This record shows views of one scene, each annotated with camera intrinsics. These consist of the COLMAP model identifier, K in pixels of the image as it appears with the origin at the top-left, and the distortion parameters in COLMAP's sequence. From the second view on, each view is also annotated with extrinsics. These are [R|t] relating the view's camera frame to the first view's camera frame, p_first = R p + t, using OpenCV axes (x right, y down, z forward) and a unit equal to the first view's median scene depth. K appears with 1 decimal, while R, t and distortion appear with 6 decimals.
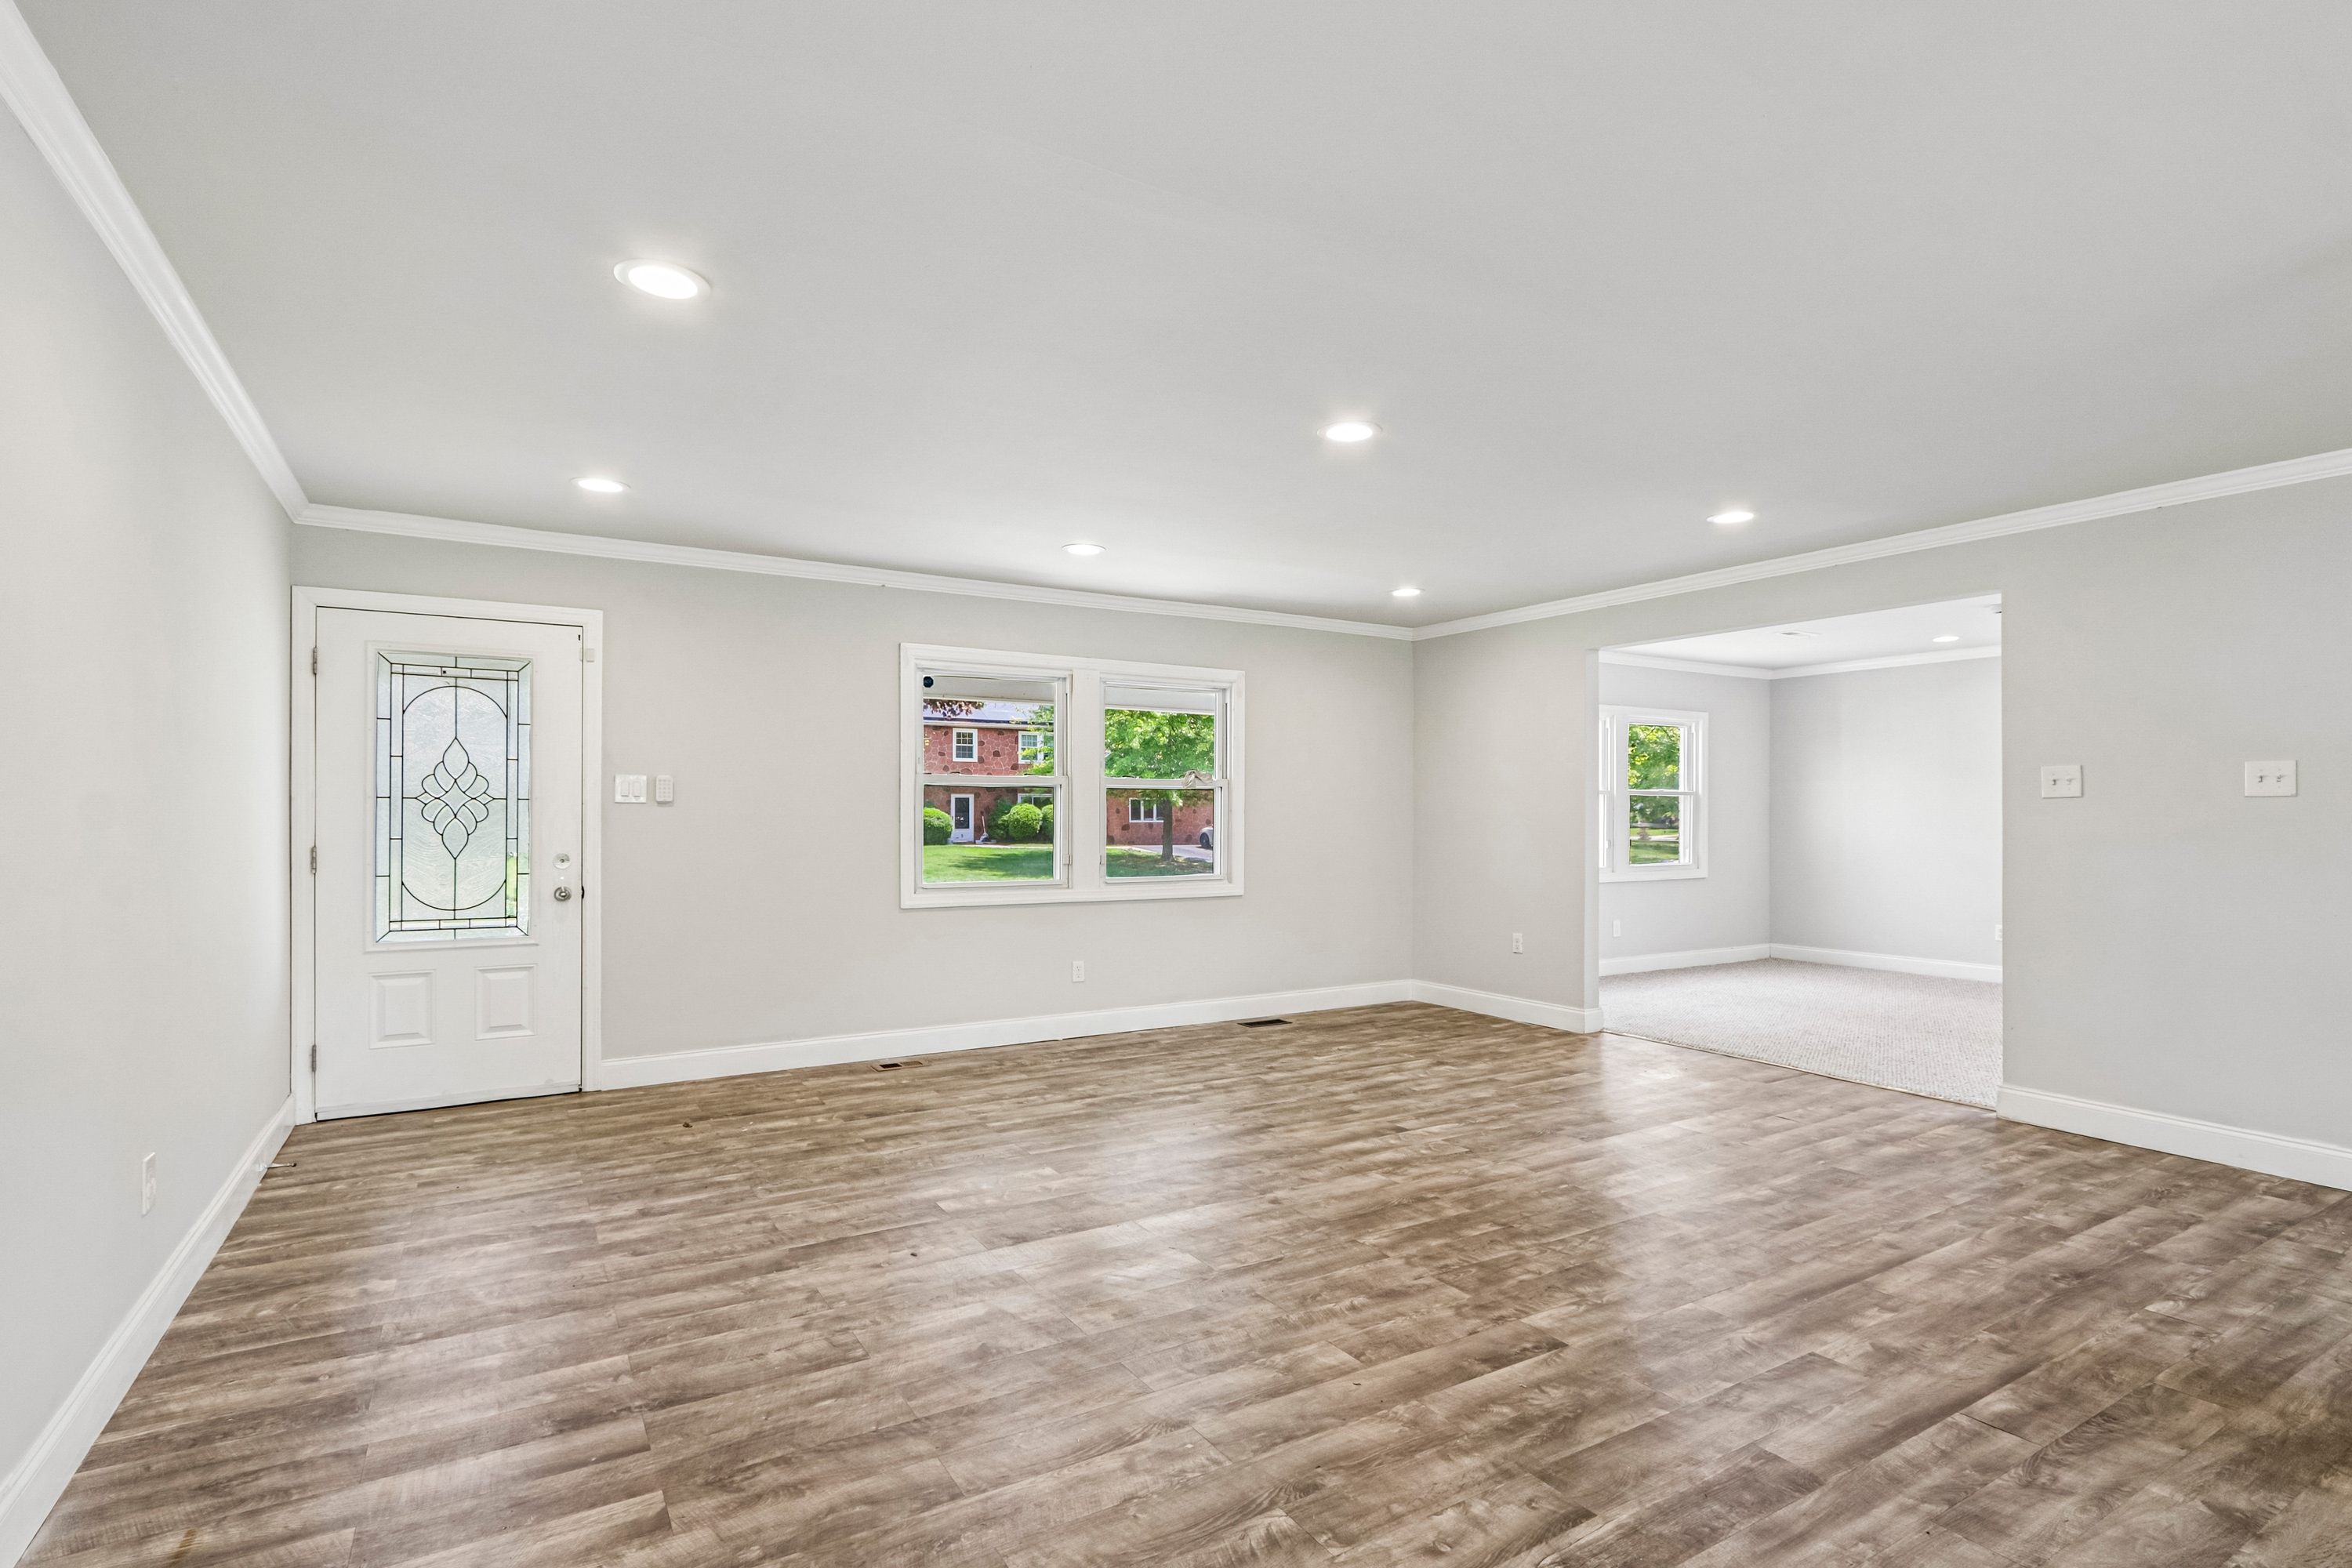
lens RADIAL K [[1106.4, 0, 1108.3], [0, 1106.4, 808.7], [0, 0, 1]] dist [-0.003126, 0.000016]
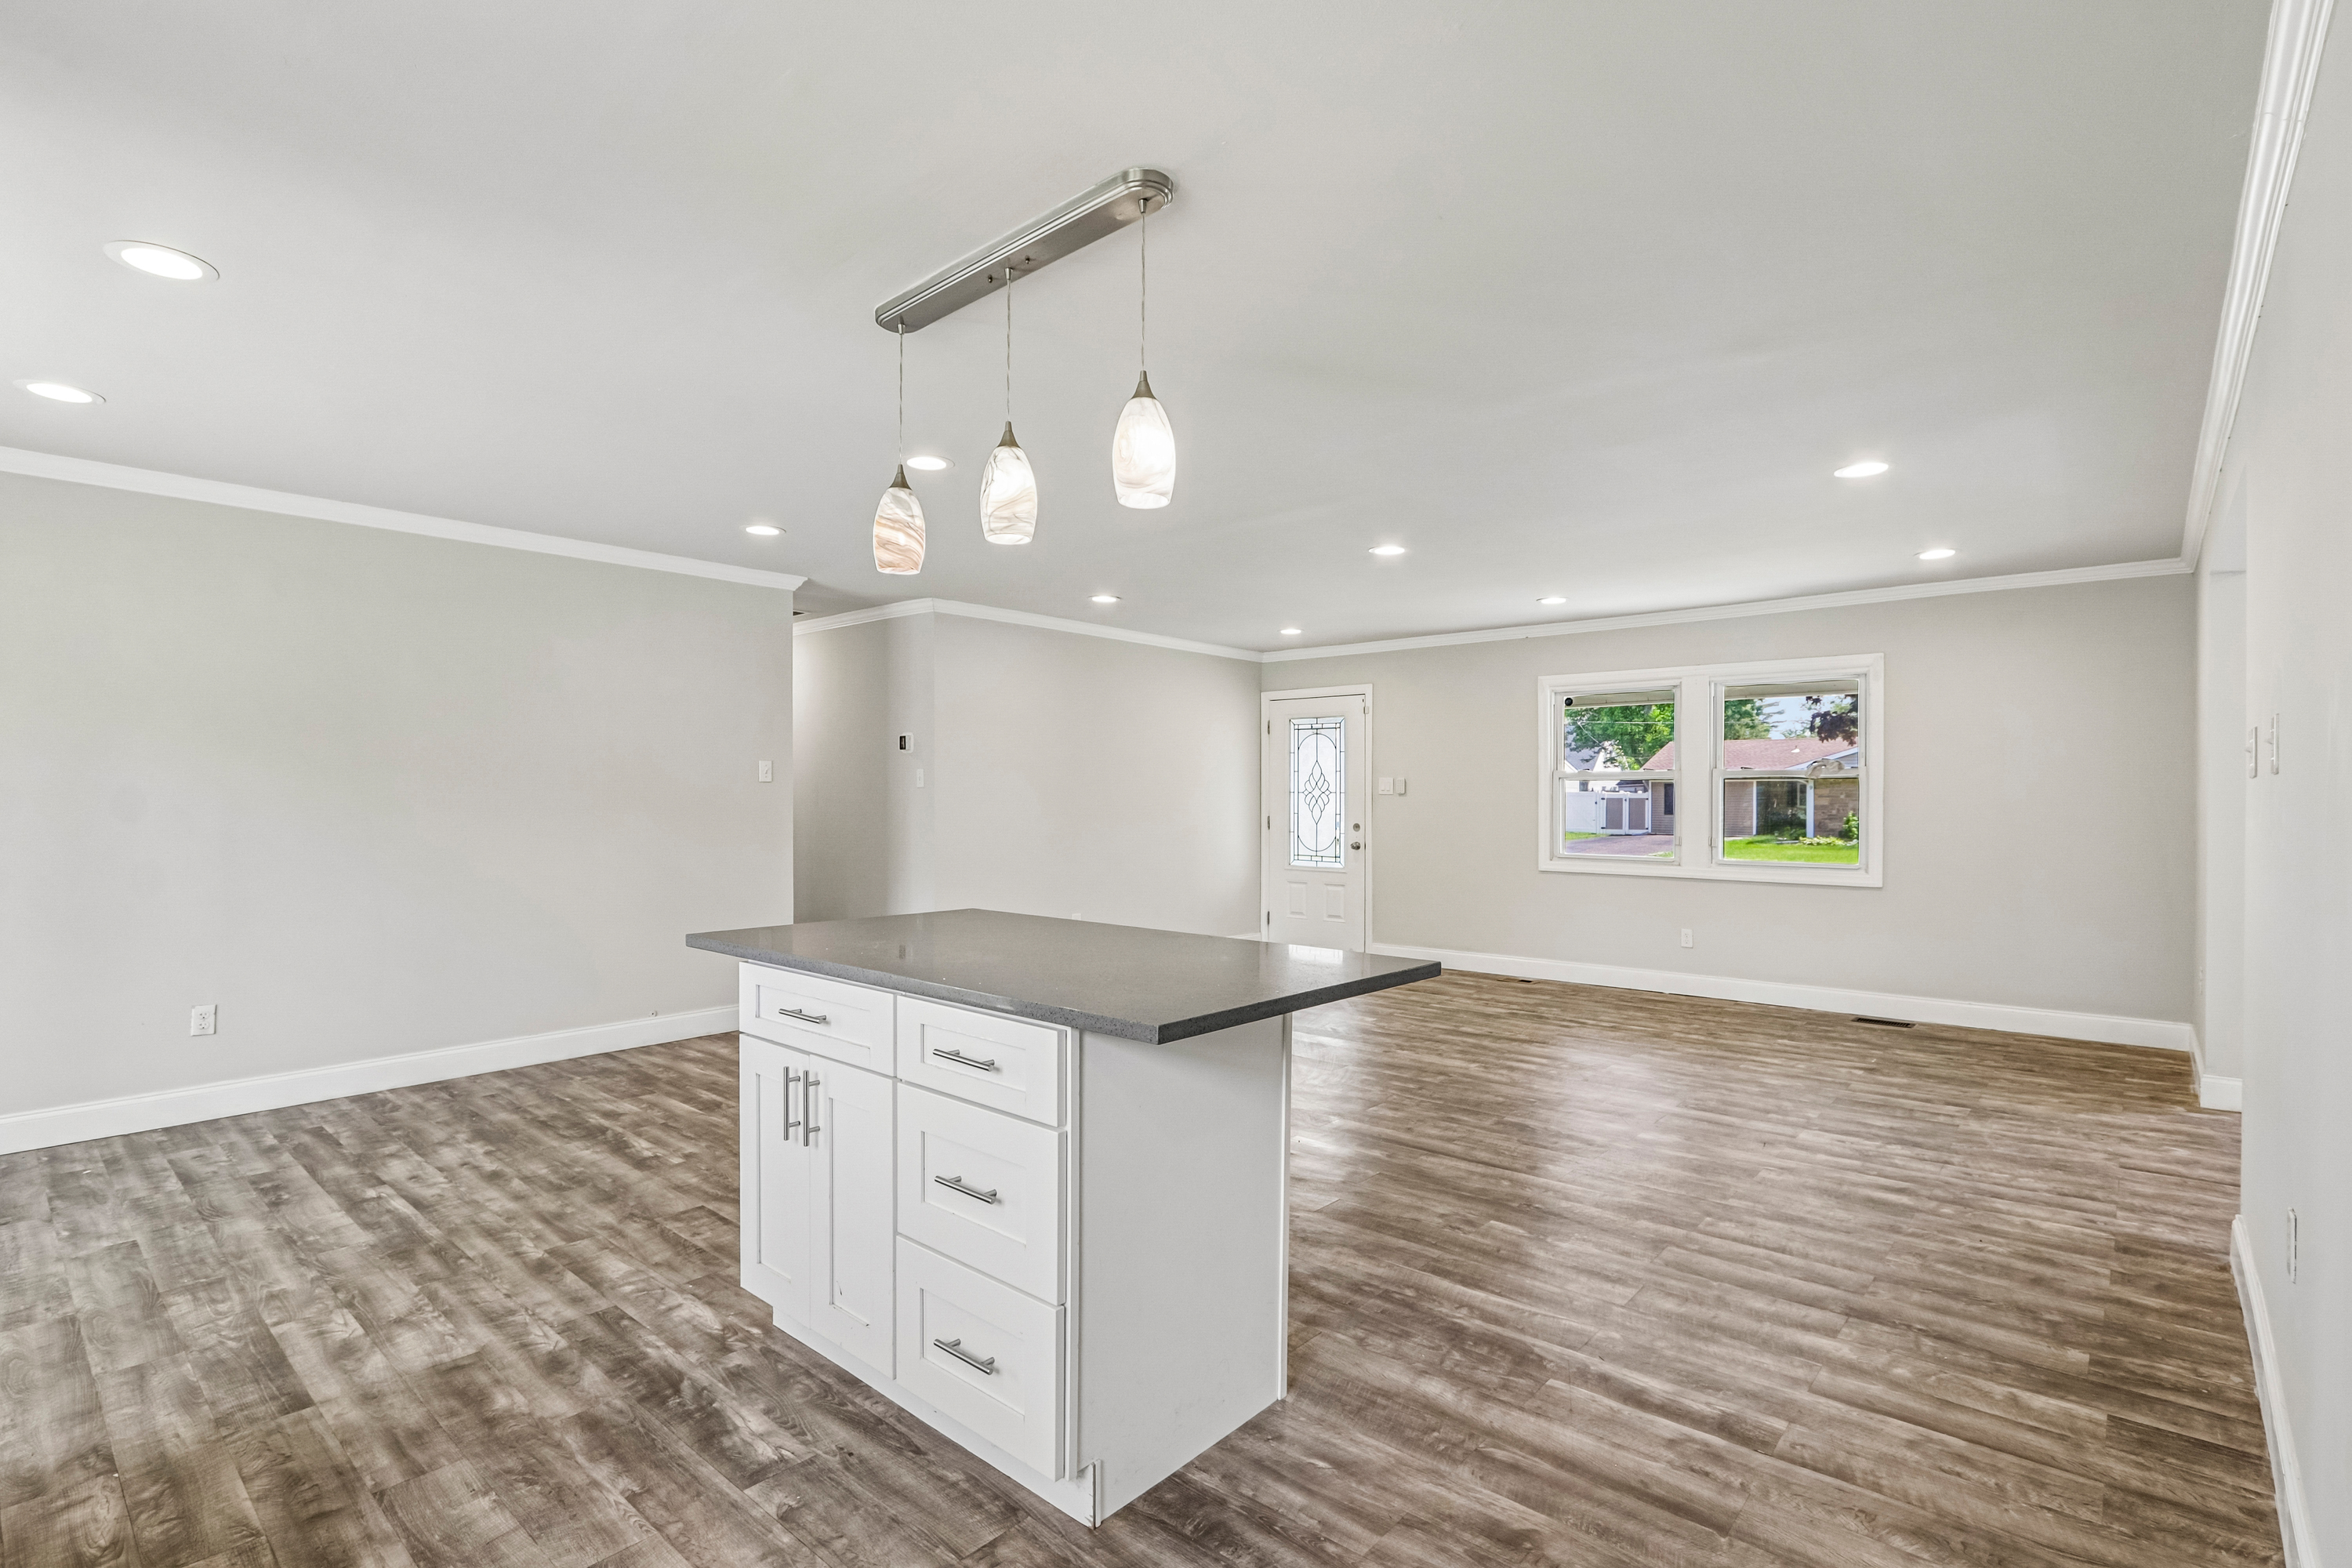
lens RADIAL K [[1083.4, 0, 1189.8], [0, 1083.4, 790.7], [0, 0, 1]] dist [-0.013111, -0.000170]
pose [[0.322182, -0.007688, -0.946647, 1.367154], [0.001590, 0.999970, -0.007580, 0.001146], [0.946676, 0.000937, 0.322184, 0.227074]]
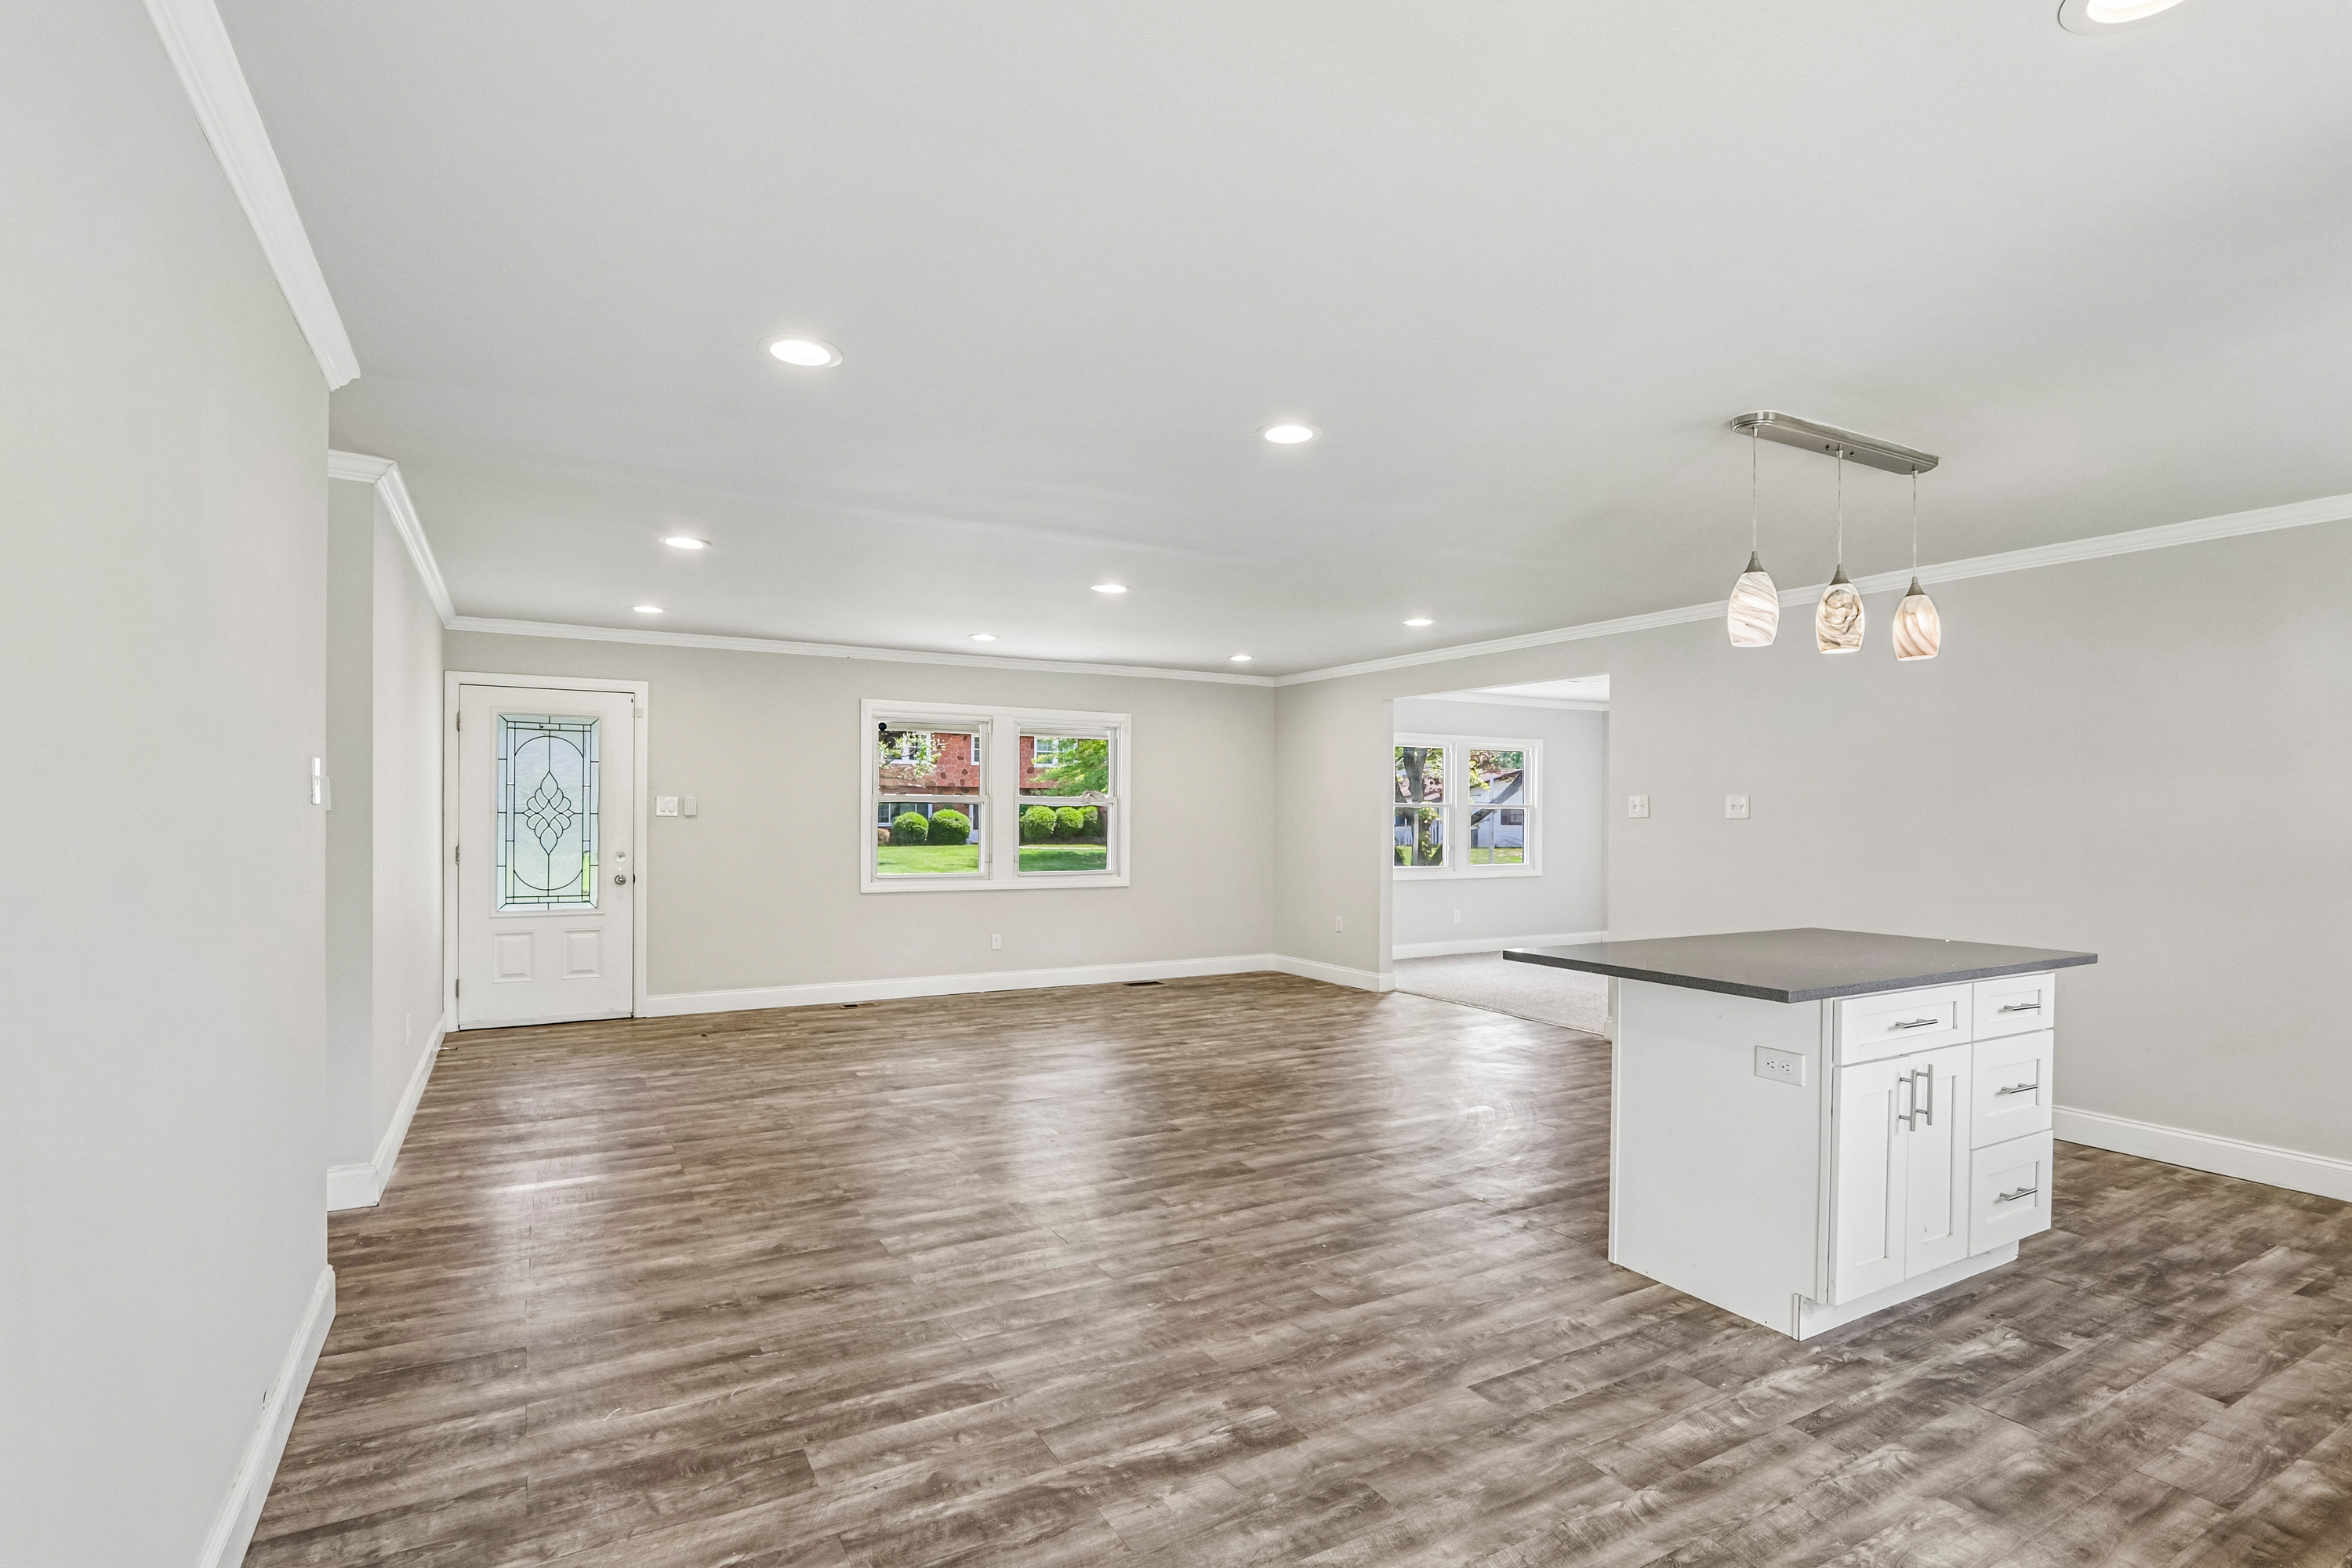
lens RADIAL K [[1120.0, 0, 1099.5], [0, 1120.0, 811.8], [0, 0, 1]] dist [-0.014275, 0.001817]
pose [[0.999217, 0.003592, -0.039411, 0.233757], [-0.003498, 0.999991, 0.002467, -0.021091], [0.039419, -0.002327, 0.999220, -0.536737]]
